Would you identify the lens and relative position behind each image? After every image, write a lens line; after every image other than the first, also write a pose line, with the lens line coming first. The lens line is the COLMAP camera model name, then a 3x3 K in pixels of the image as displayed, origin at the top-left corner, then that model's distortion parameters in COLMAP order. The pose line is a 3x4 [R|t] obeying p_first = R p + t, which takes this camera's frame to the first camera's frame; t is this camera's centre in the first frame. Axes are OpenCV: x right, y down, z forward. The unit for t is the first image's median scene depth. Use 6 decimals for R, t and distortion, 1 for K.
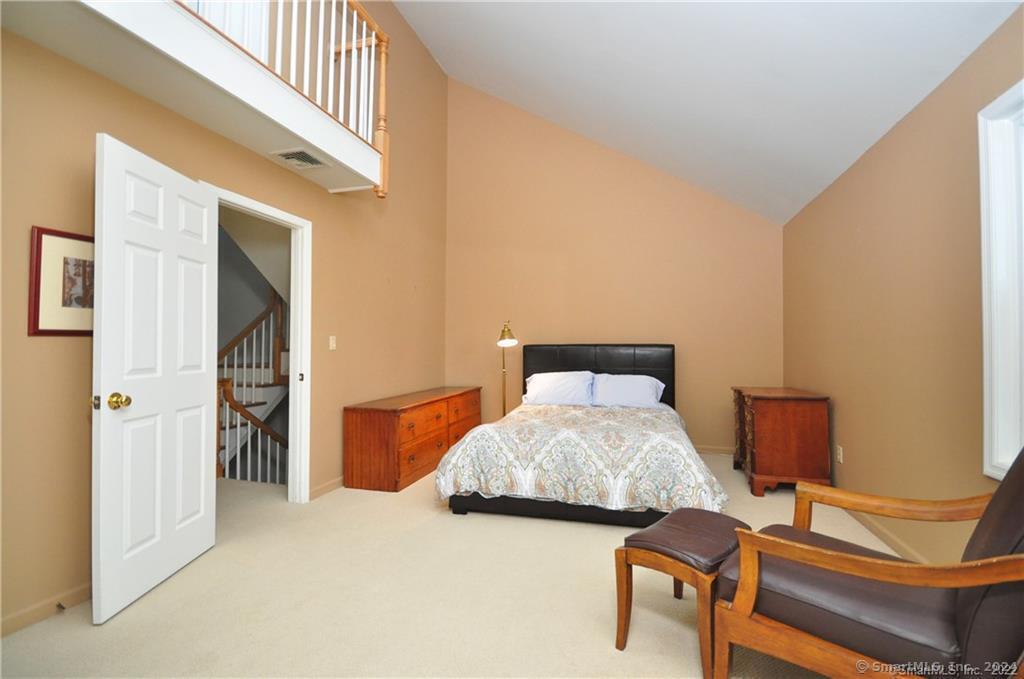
lens RADIAL K [[450.5, 0, 516.9], [0, 450.5, 343.0], [0, 0, 1]] dist [0.004689, -0.003549]
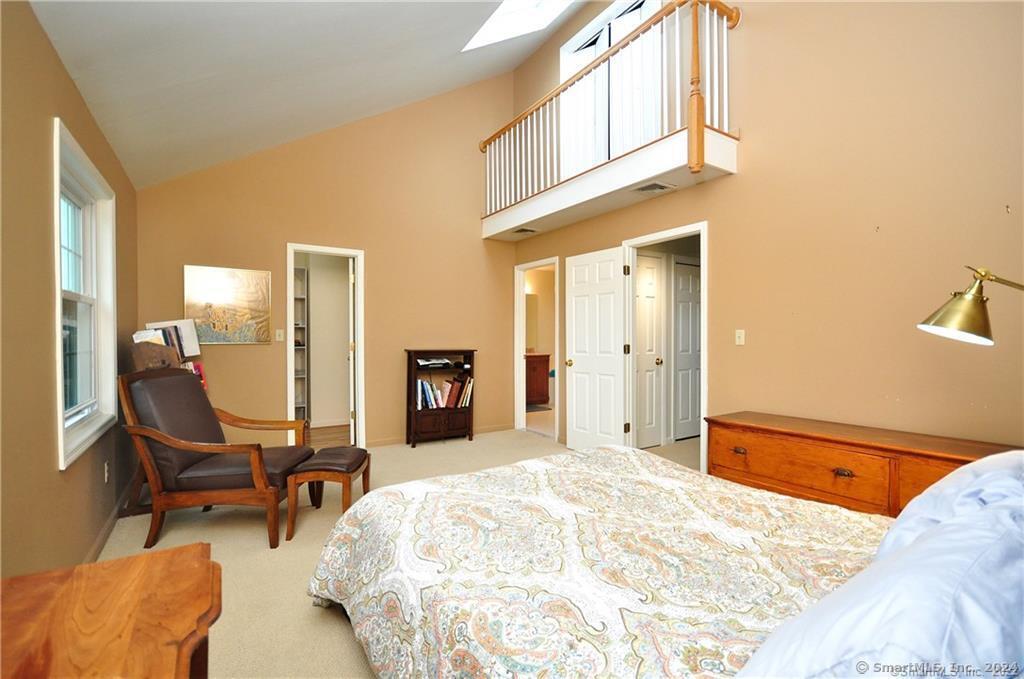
lens RADIAL K [[450.5, 0, 516.9], [0, 450.5, 343.0], [0, 0, 1]] dist [0.004689, -0.003549]
pose [[-0.652785, 0.004745, -0.757528, 0.964718], [0.008234, 0.999966, -0.000832, 0.020783], [0.757498, -0.006781, -0.652802, 2.075226]]
